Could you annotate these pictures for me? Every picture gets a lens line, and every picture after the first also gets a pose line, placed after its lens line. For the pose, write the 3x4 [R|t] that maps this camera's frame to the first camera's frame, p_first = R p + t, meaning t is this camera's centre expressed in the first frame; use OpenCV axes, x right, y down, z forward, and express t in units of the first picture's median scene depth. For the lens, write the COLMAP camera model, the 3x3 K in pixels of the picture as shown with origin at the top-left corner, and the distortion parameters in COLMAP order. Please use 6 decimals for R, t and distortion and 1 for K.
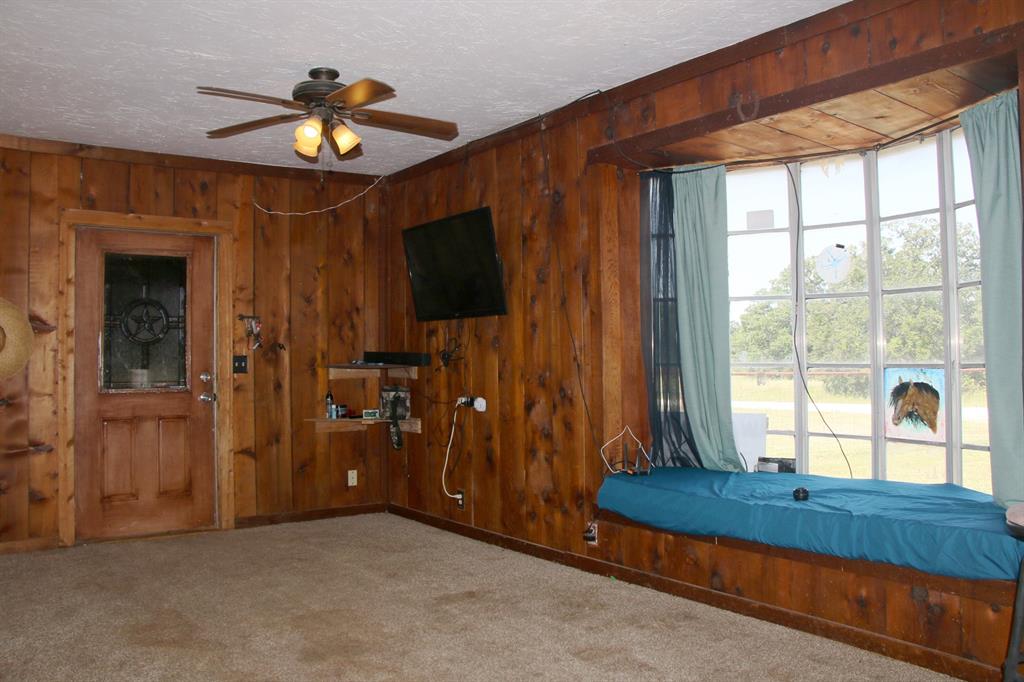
lens RADIAL K [[833.2, 0, 515.8], [0, 833.2, 338.9], [0, 0, 1]] dist [-0.196733, 0.162263]
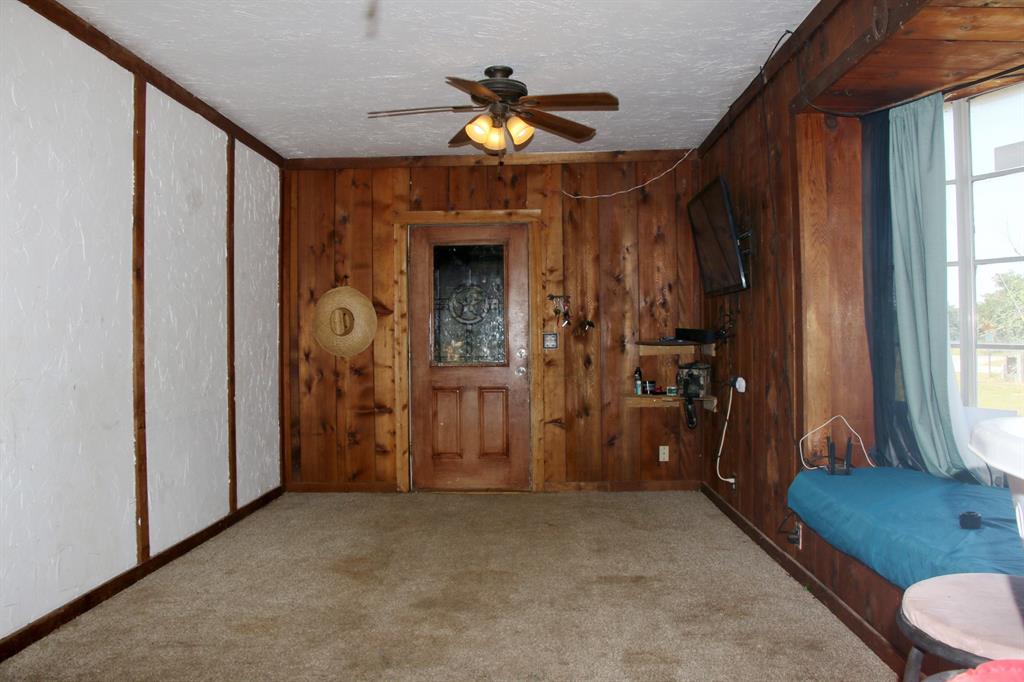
lens RADIAL K [[833.2, 0, 515.8], [0, 833.2, 338.9], [0, 0, 1]] dist [-0.196733, 0.162263]
pose [[0.786995, 0.003249, -0.616951, 0.348985], [0.018652, 0.999404, 0.029056, -0.005216], [0.616677, -0.034374, 0.786465, 0.120714]]
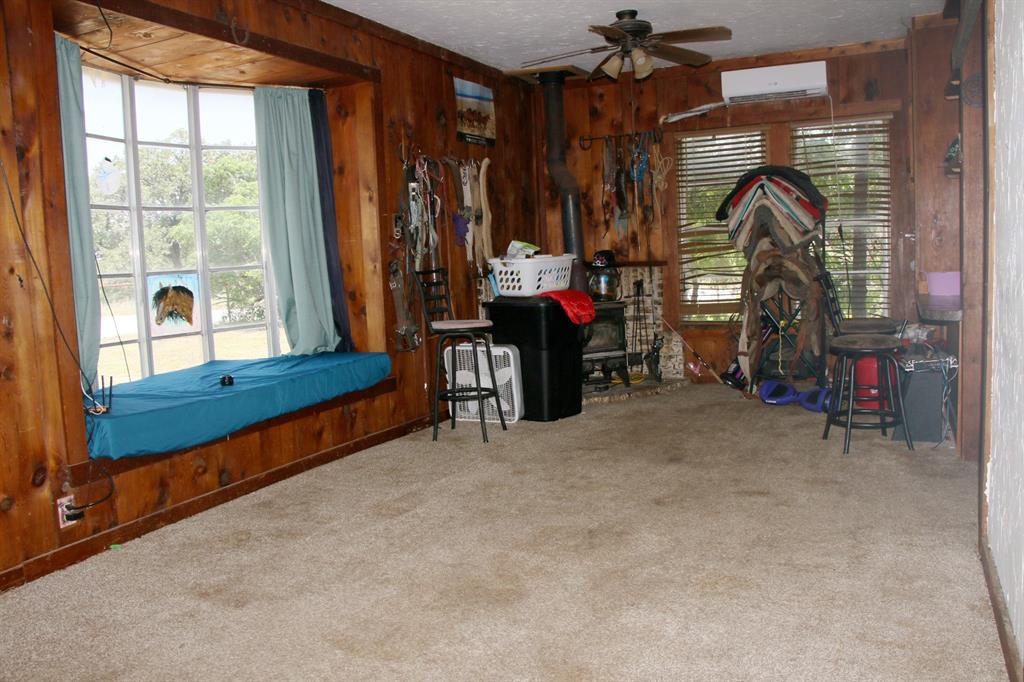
lens RADIAL K [[833.2, 0, 515.8], [0, 833.2, 338.9], [0, 0, 1]] dist [-0.196733, 0.162263]
pose [[-0.480453, -0.064983, 0.874610, -0.626310], [0.025275, 0.995811, 0.087872, 0.030556], [-0.876656, 0.064324, -0.476798, 0.875520]]
